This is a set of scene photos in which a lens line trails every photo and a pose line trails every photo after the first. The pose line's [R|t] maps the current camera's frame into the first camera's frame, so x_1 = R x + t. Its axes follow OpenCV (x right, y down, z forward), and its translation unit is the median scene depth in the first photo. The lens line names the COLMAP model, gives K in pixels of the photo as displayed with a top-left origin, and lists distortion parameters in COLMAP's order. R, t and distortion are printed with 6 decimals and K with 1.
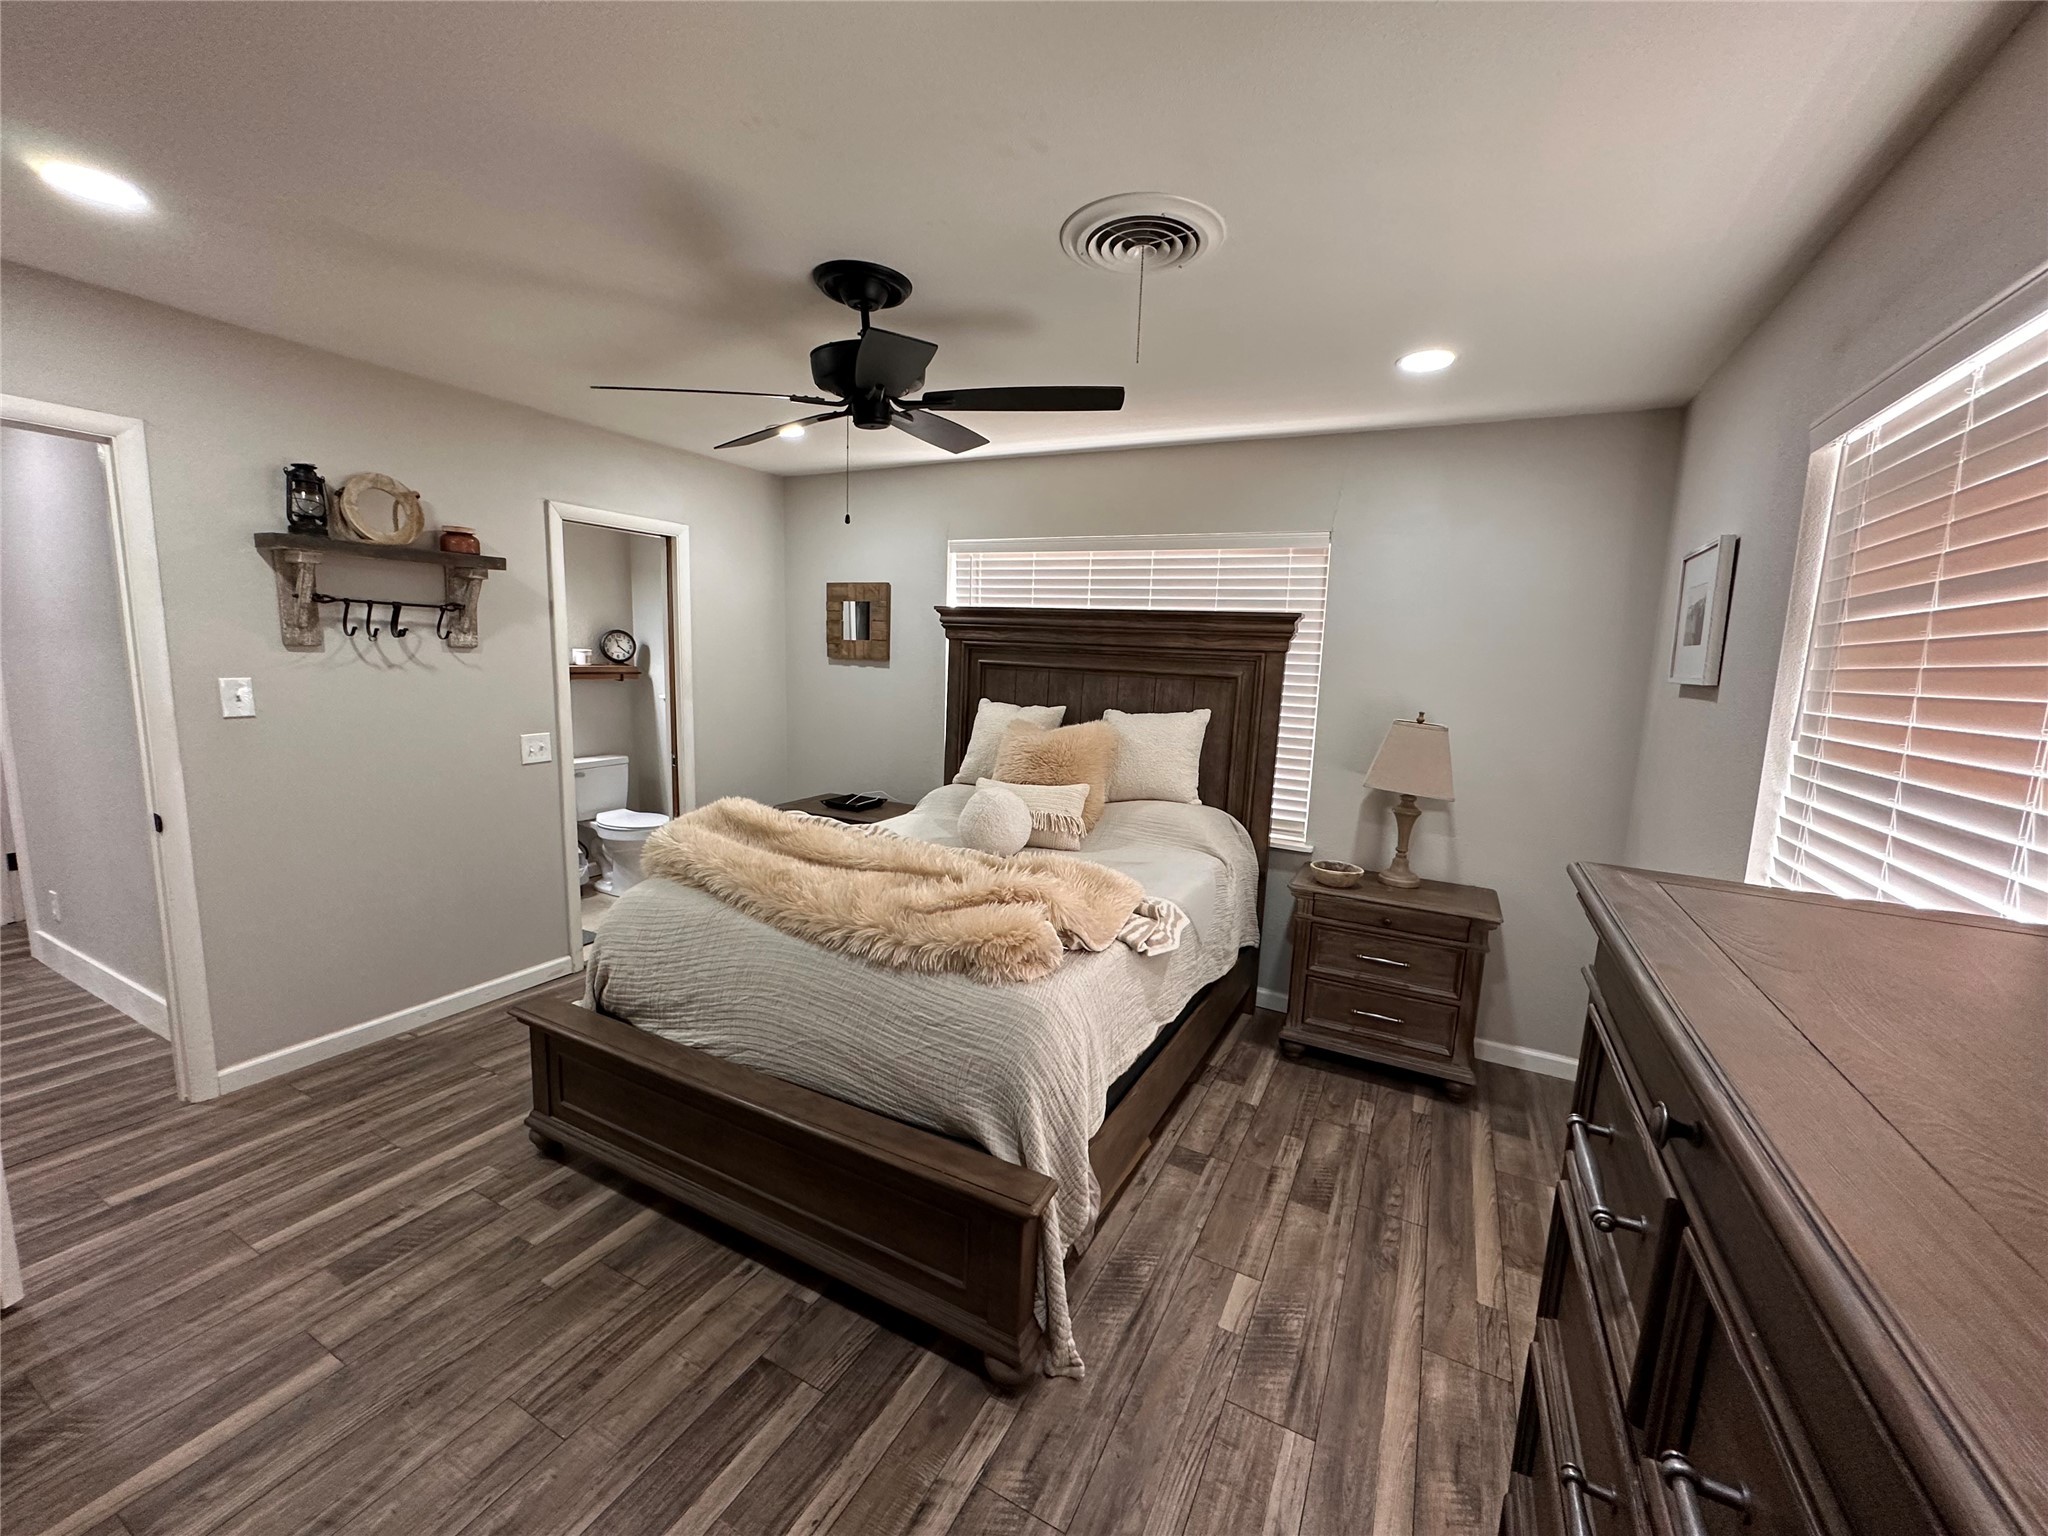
lens RADIAL K [[818.6, 0, 1022.6], [0, 818.6, 768.9], [0, 0, 1]] dist [-0.003086, 0.001231]
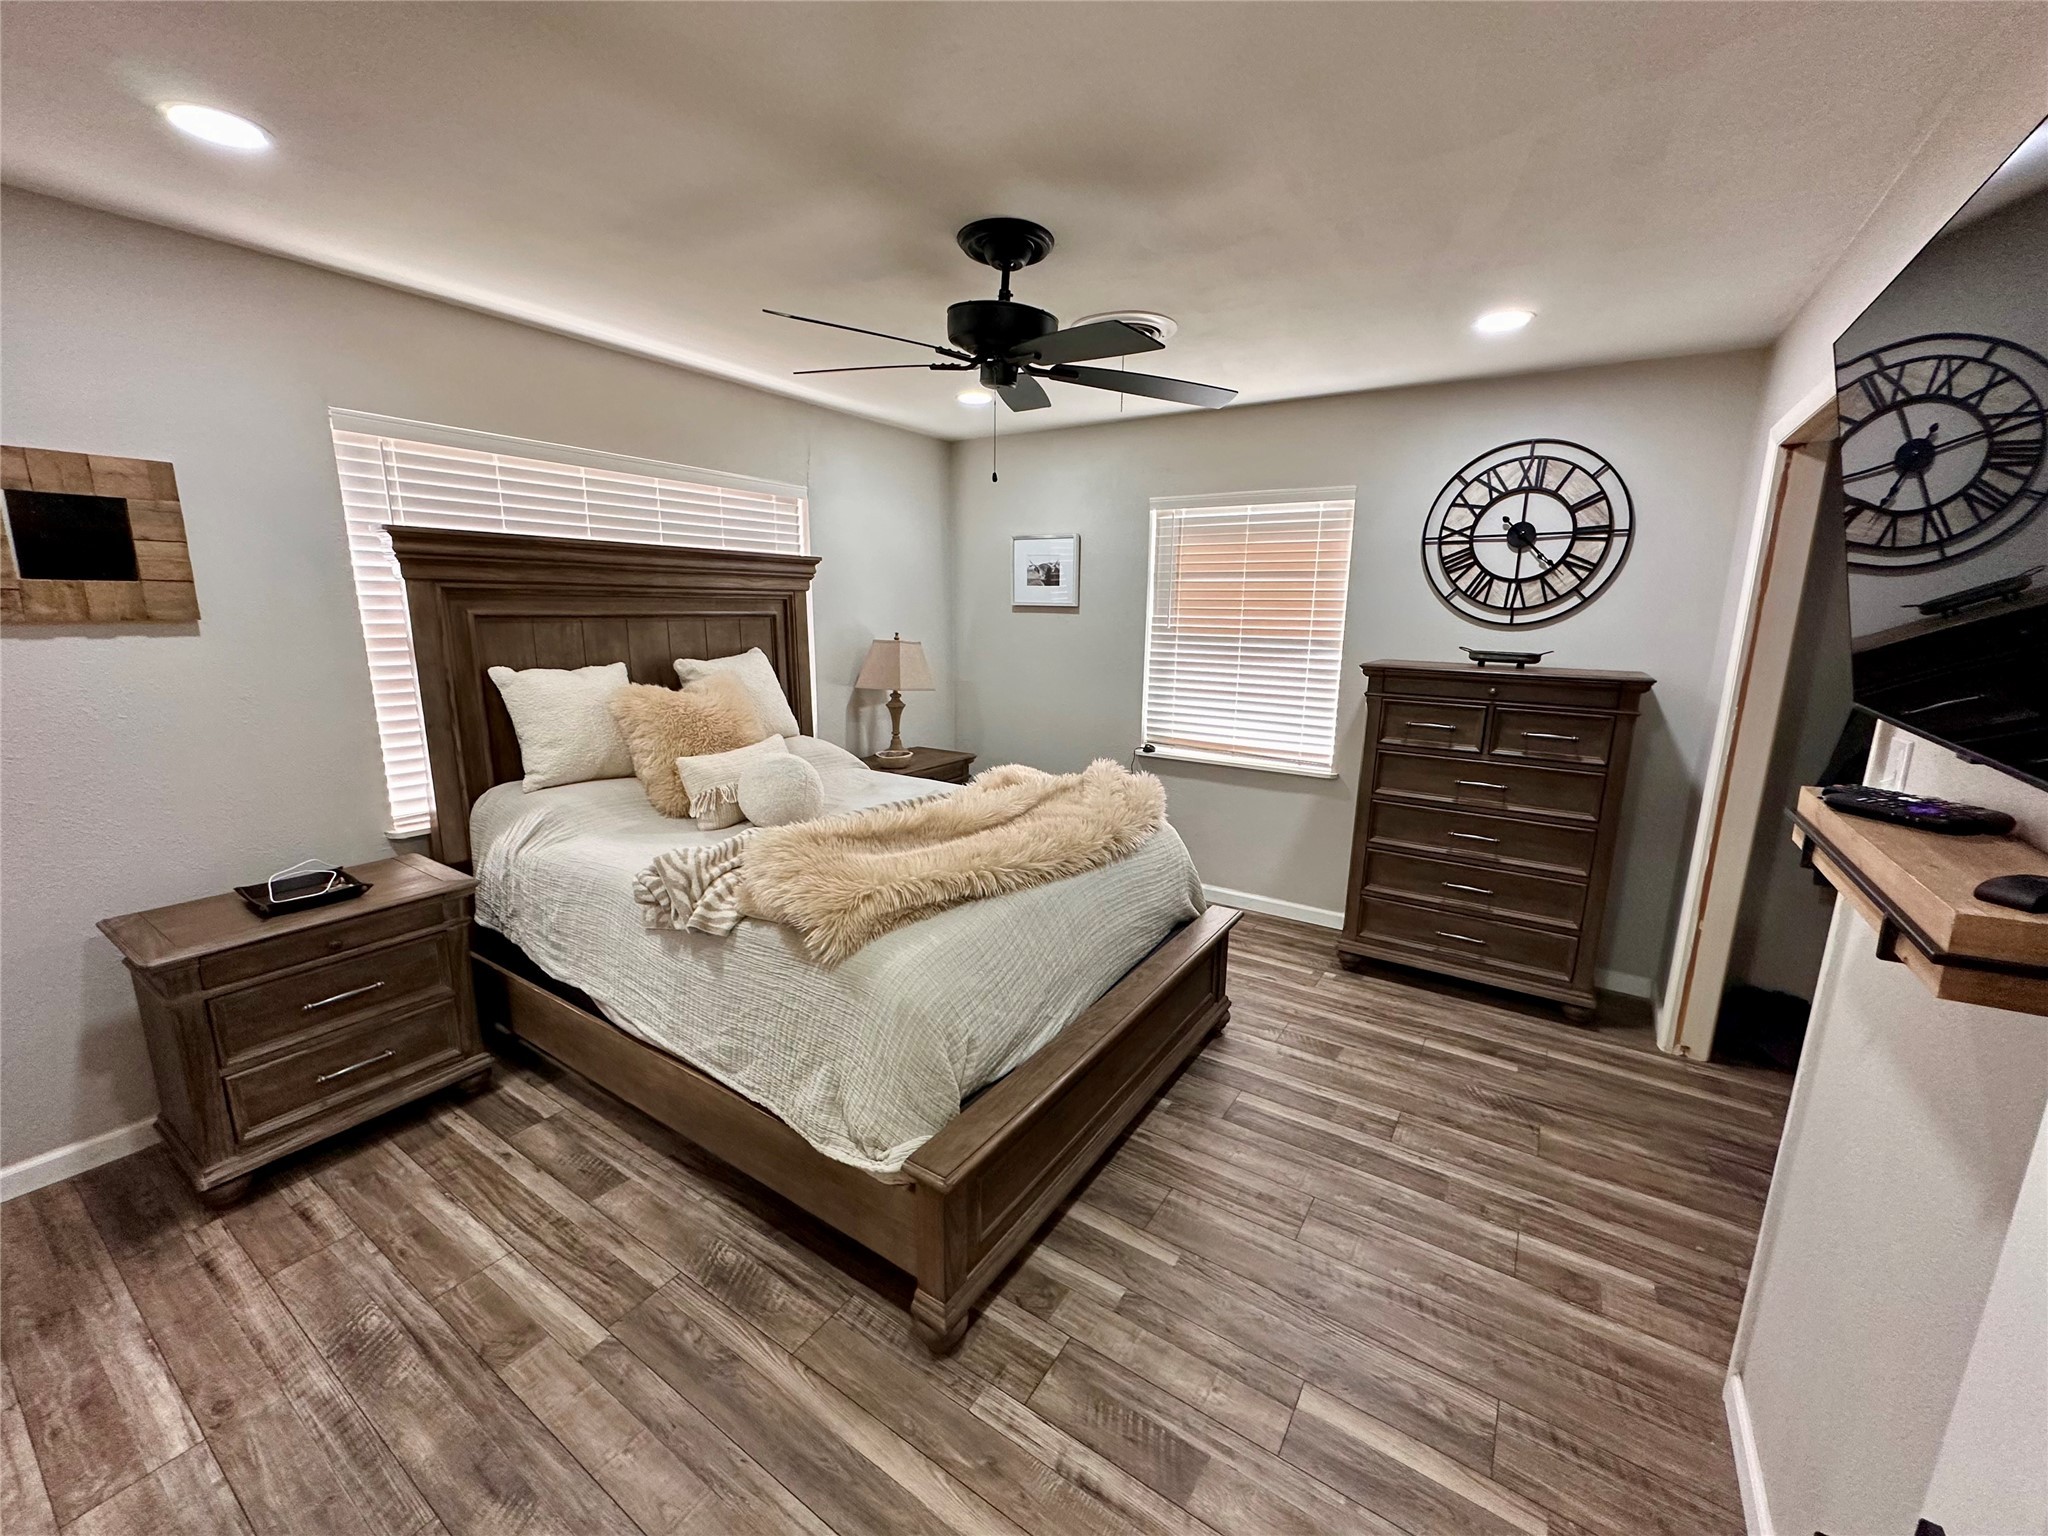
lens RADIAL K [[818.6, 0, 1029.2], [0, 818.6, 768.5], [0, 0, 1]] dist [-0.003086, 0.001231]
pose [[0.095296, -0.237757, 0.966639, -1.124363], [0.129424, 0.965775, 0.224786, -0.162356], [-0.987000, 0.103685, 0.122806, 0.779960]]
